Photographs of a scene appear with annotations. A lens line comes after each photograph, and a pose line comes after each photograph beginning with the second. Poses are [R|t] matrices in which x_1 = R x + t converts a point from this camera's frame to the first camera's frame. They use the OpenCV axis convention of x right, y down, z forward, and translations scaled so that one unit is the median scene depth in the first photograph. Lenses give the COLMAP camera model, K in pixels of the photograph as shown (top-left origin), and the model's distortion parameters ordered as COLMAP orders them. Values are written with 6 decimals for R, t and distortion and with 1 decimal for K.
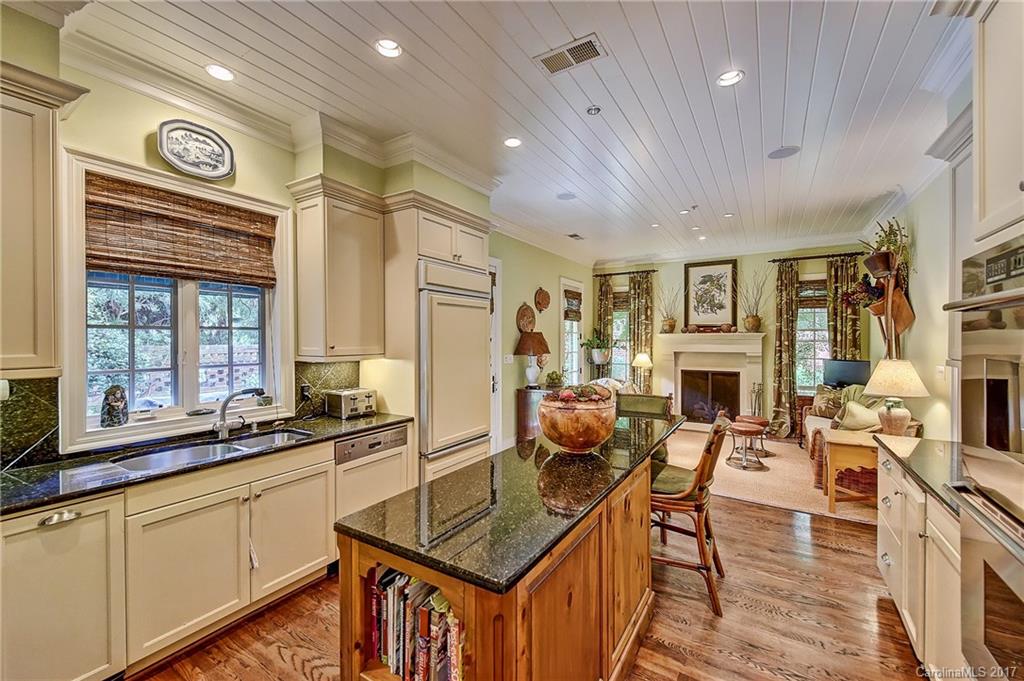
lens RADIAL K [[417.3, 0, 514.3], [0, 417.3, 340.4], [0, 0, 1]] dist [0.004623, 0.000231]
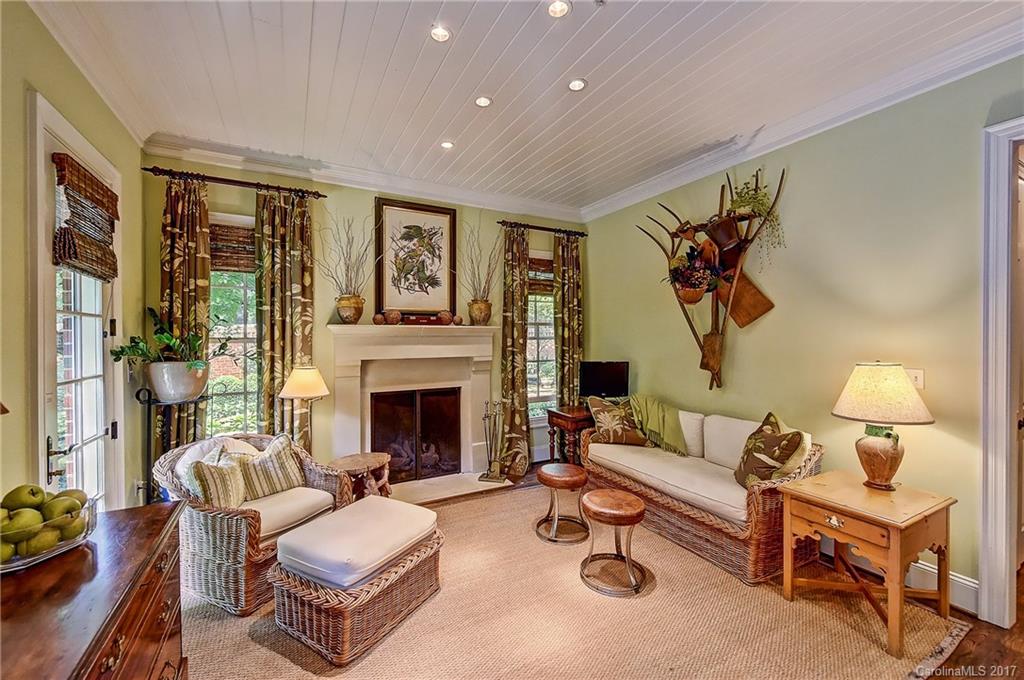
lens RADIAL K [[408.5, 0, 514.6], [0, 408.5, 340.6], [0, 0, 1]] dist [0.002095, -0.000225]
pose [[0.489670, -0.007960, 0.871872, 0.033595], [0.007426, 0.999960, 0.004958, 0.001758], [-0.871876, 0.004047, 0.489709, 0.592869]]
